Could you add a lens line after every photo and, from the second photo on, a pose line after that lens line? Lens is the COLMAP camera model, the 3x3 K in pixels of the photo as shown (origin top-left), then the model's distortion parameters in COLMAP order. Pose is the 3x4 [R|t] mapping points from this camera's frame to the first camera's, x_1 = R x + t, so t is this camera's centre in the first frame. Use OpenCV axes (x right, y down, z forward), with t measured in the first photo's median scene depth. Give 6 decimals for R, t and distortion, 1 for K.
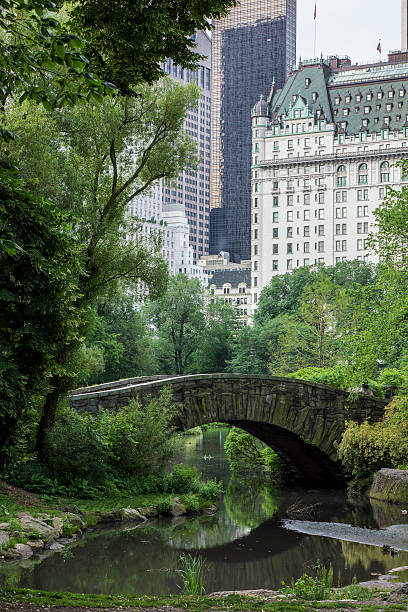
lens RADIAL K [[1250.6, 0, 204.0], [0, 1250.6, 306.0], [0, 0, 1]] dist [0.016236, 0.318002]
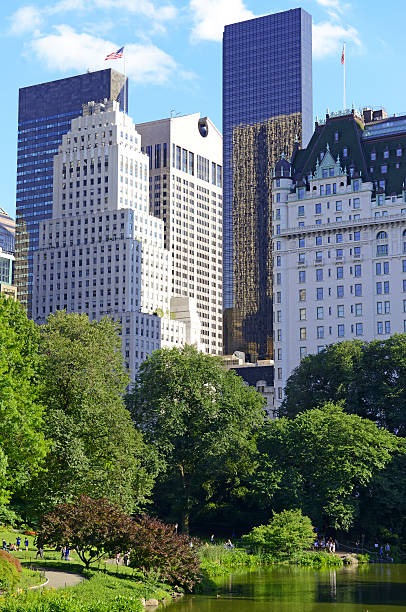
lens RADIAL K [[1153.2, 0, 203.0], [0, 1153.2, 306.0], [0, 0, 1]] dist [0.080326, 0.058651]
pose [[0.999871, -0.010764, -0.011948, 0.000294], [0.009536, 0.995091, -0.098507, 0.010730], [0.012949, 0.098380, 0.995065, 0.238320]]
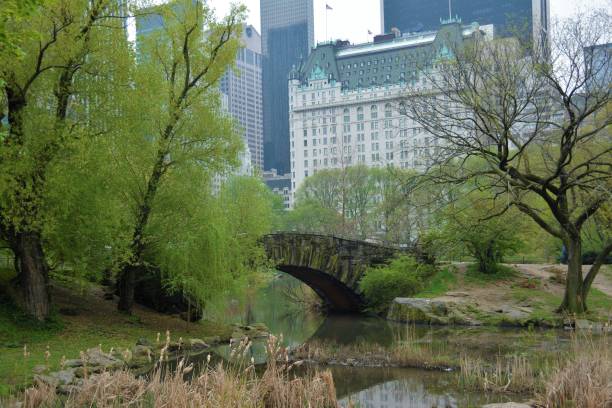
lens RADIAL K [[772.4, 0, 306.0], [0, 772.4, 204.0], [0, 0, 1]] dist [-0.016422, -0.007122]
pose [[0.997794, -0.036205, 0.055639, 0.001540], [0.036334, 0.999339, -0.001303, 0.005895], [-0.055556, 0.003322, 0.998450, 0.040316]]
